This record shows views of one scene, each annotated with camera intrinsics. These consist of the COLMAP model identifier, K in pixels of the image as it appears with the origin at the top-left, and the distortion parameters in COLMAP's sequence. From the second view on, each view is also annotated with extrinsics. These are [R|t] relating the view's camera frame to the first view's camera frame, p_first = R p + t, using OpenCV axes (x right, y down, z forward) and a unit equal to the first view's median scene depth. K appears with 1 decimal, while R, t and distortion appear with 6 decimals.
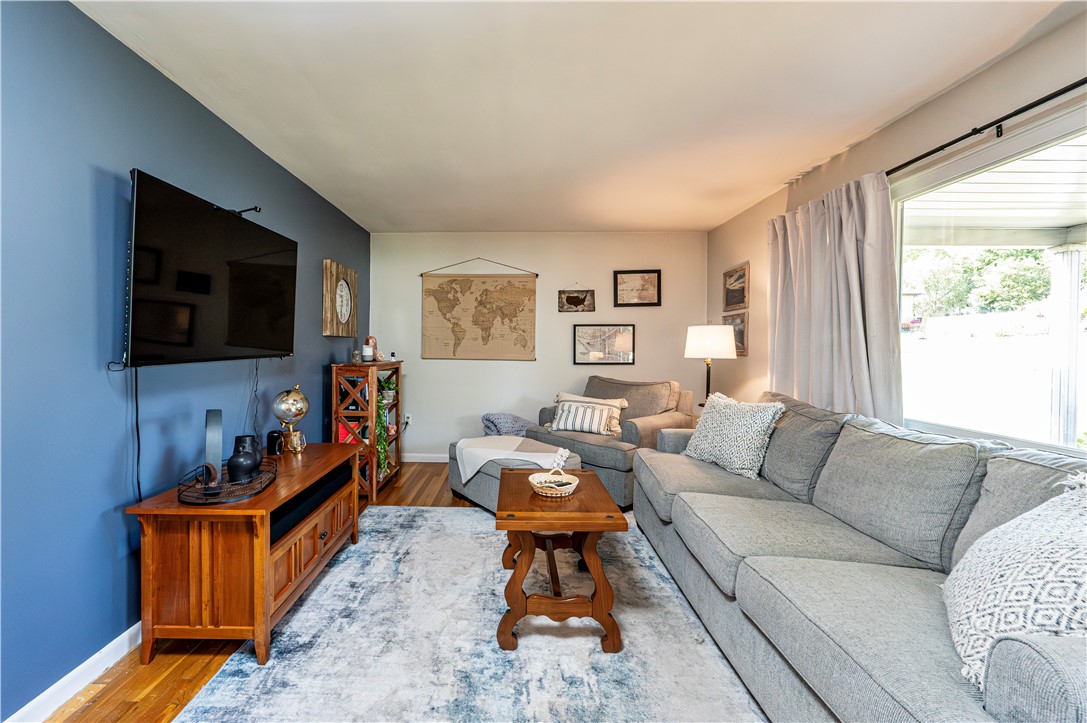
lens RADIAL K [[467.2, 0, 534.5], [0, 467.2, 351.2], [0, 0, 1]] dist [0.006963, -0.000750]
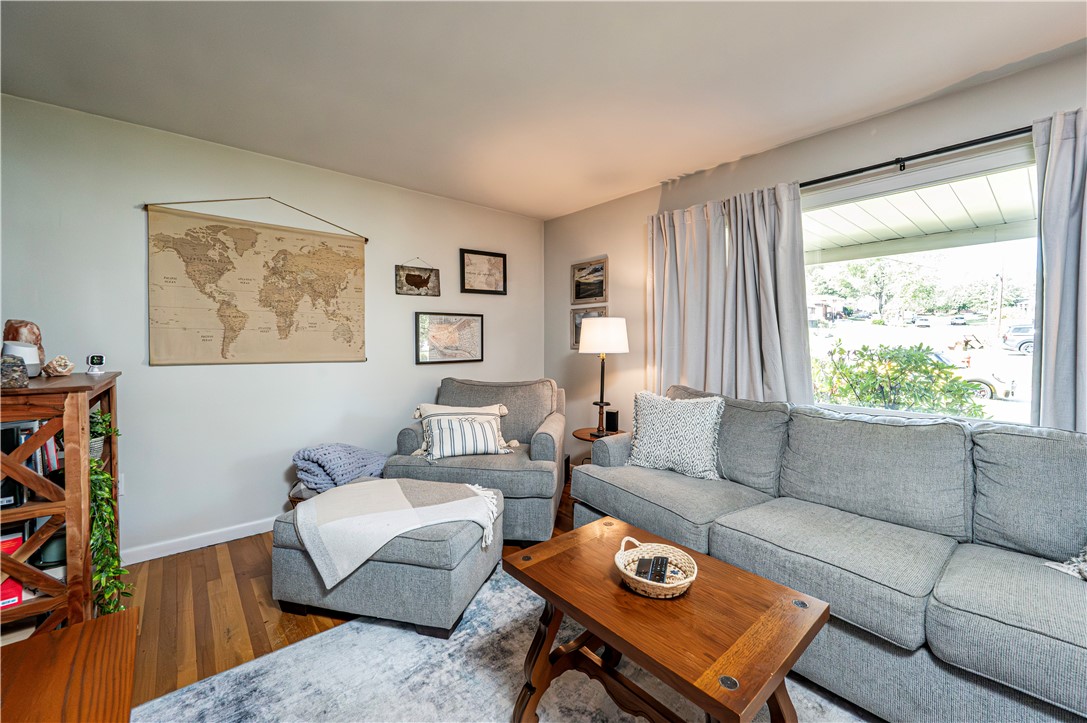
lens RADIAL K [[431.6, 0, 554.7], [0, 431.6, 348.1], [0, 0, 1]] dist [0.002042, -0.000227]
pose [[0.763216, -0.016604, 0.645931, -0.224730], [0.010366, 0.999856, 0.013453, -0.005996], [-0.646061, -0.003571, 0.763278, 0.356947]]
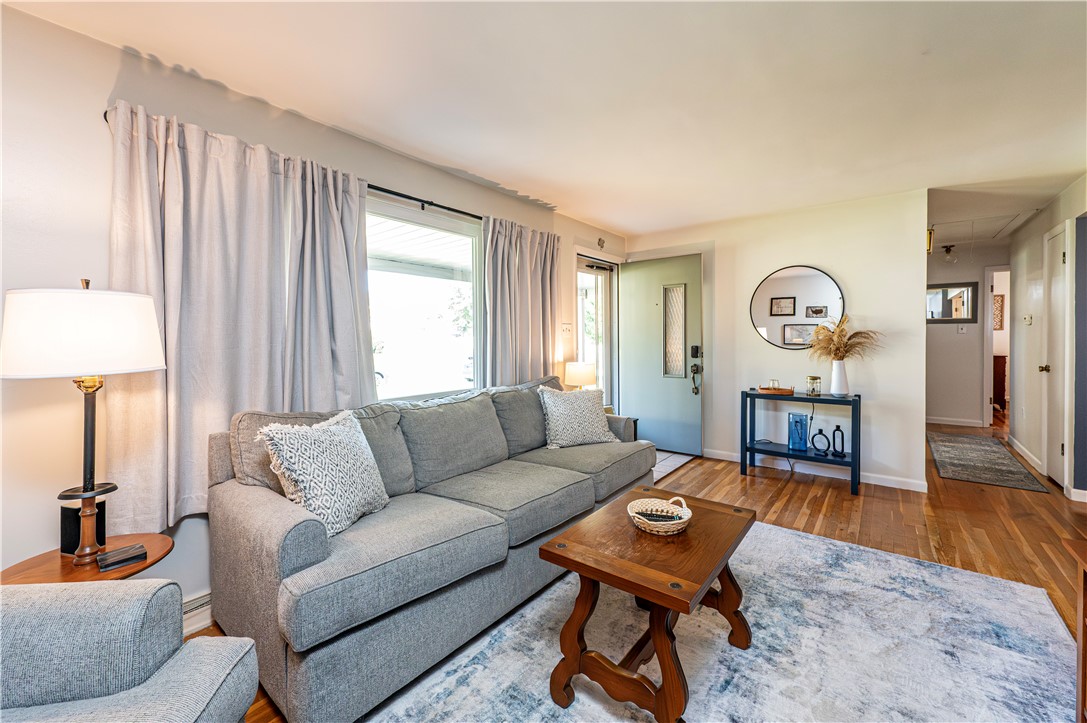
lens RADIAL K [[431.6, 0, 555.0], [0, 431.6, 345.9], [0, 0, 1]] dist [0.002042, -0.000227]
pose [[-0.779272, -0.011122, 0.626587, -0.149397], [0.009921, 0.999498, 0.030080, -0.014684], [-0.626607, 0.029657, -0.778771, 0.924564]]
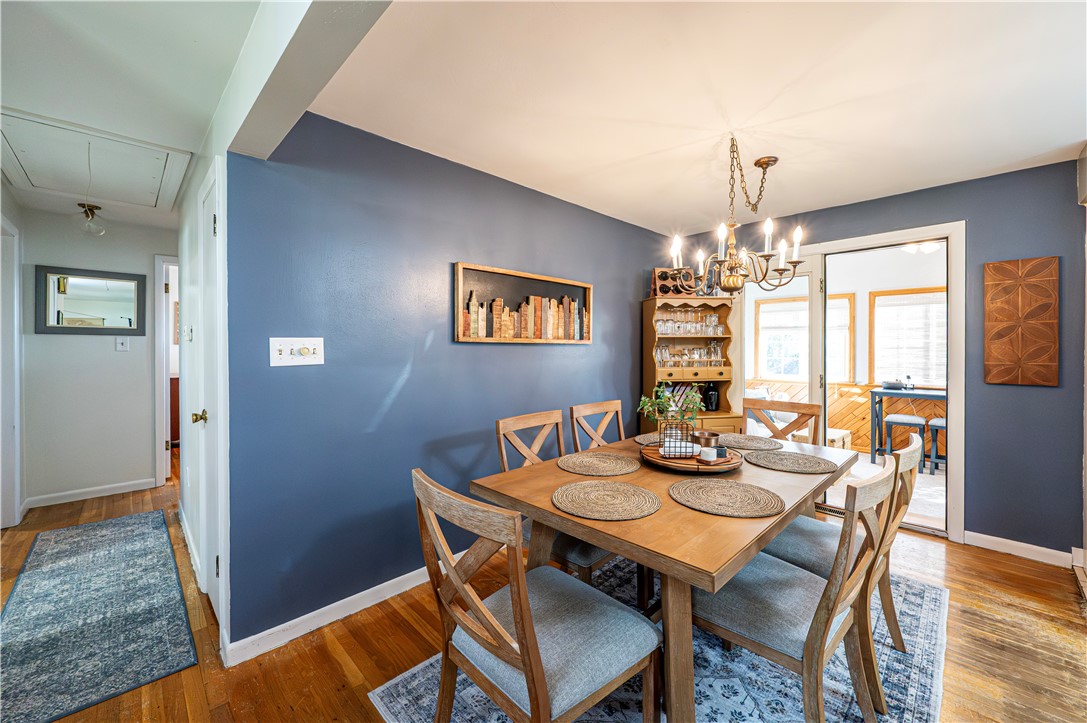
lens RADIAL K [[431.6, 0, 543.3], [0, 431.6, 347.3], [0, 0, 1]] dist [0.002042, -0.000227]
pose [[-0.727062, -0.005022, -0.686553, -0.334711], [-0.012892, 0.999897, 0.006339, -0.025819], [0.686450, 0.013460, -0.727052, 0.212030]]
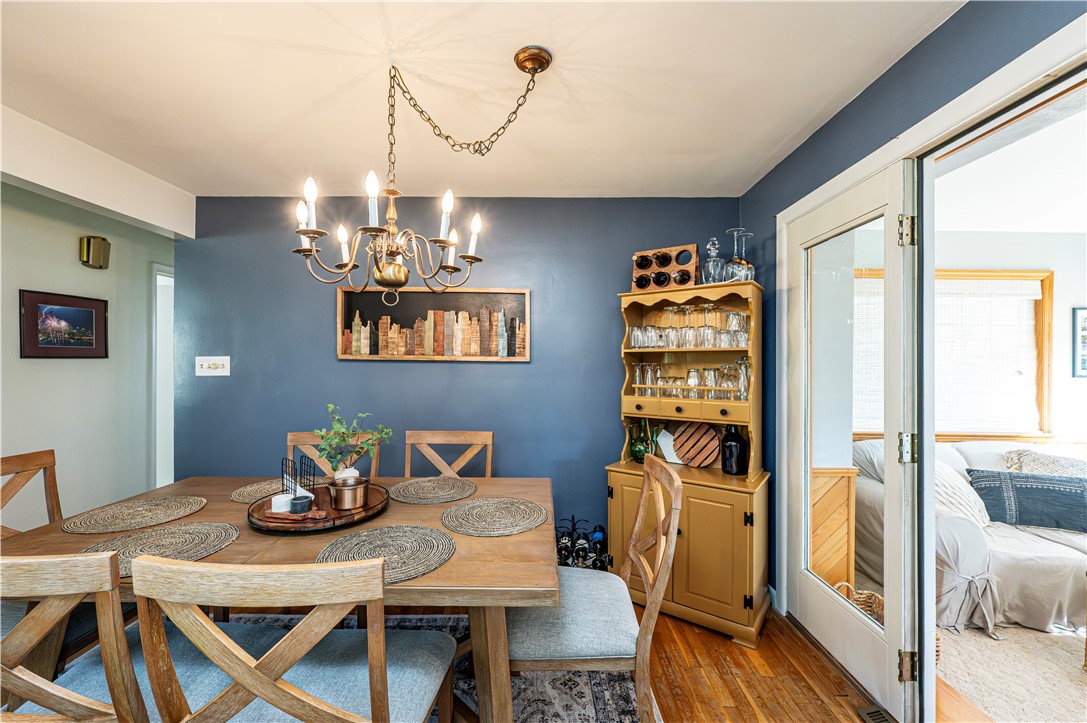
lens RADIAL K [[431.6, 0, 539.5], [0, 431.6, 361.0], [0, 0, 1]] dist [0.002042, -0.000227]
pose [[-0.999527, -0.012328, 0.028189, -1.037825], [-0.012032, 0.999871, 0.010645, -0.036716], [-0.028317, 0.010301, -0.999546, 0.356429]]
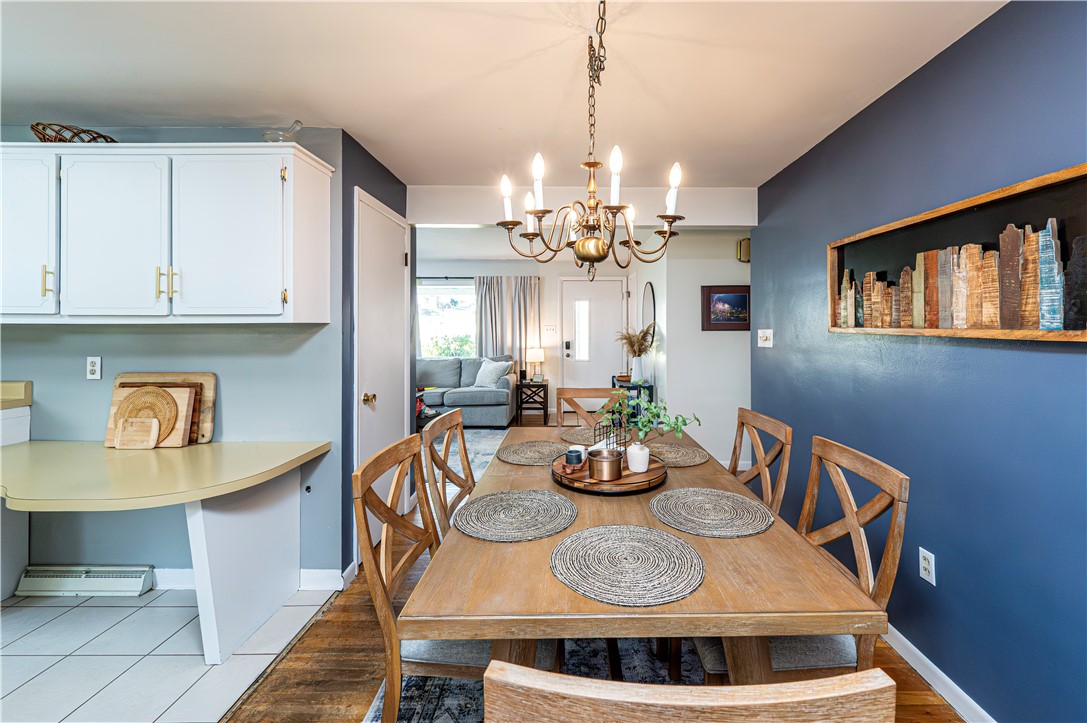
lens RADIAL K [[431.6, 0, 568.9], [0, 431.6, 328.9], [0, 0, 1]] dist [0.002042, -0.000227]
pose [[0.001268, -0.011339, 0.999935, -1.265686], [0.008742, 0.999898, 0.011327, -0.043156], [-0.999961, 0.008727, 0.001367, -0.003241]]
